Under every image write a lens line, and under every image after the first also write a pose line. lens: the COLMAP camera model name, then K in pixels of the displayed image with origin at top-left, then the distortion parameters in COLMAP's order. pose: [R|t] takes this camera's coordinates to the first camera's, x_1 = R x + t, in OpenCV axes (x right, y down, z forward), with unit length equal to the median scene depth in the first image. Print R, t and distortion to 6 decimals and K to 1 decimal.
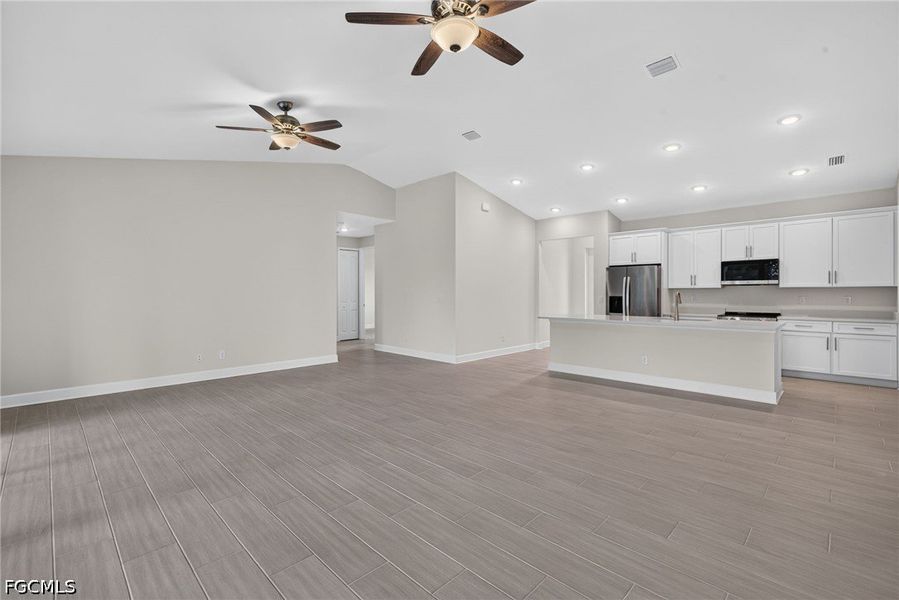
lens RADIAL K [[379.7, 0, 447.2], [0, 379.7, 294.2], [0, 0, 1]] dist [0.009151, -0.000450]
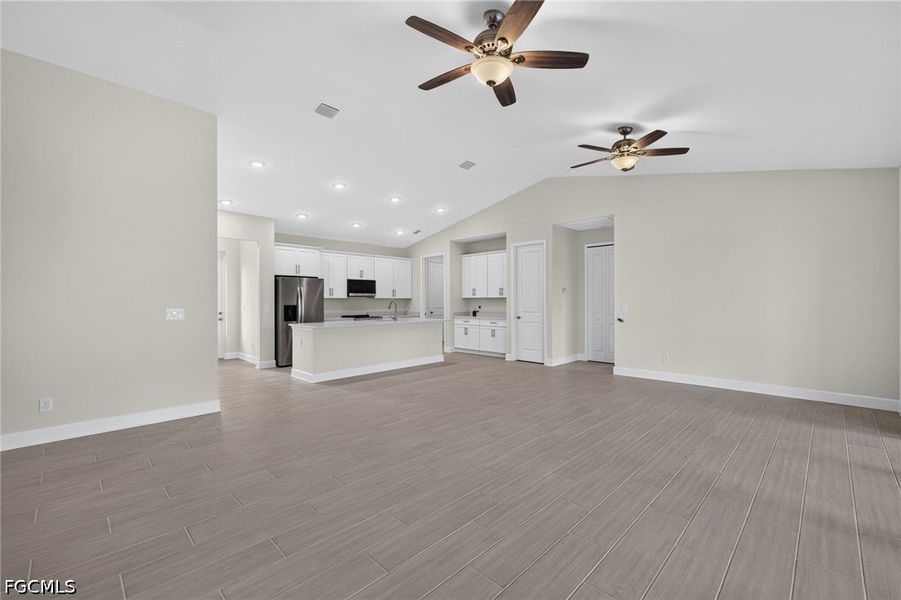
lens RADIAL K [[380.6, 0, 431.4], [0, 380.6, 302.4], [0, 0, 1]] dist [0.009151, -0.000450]
pose [[0.045434, -0.002027, 0.998965, -0.712523], [0.011368, 0.999934, 0.001512, -0.000650], [-0.998903, 0.011287, 0.045454, 0.705072]]
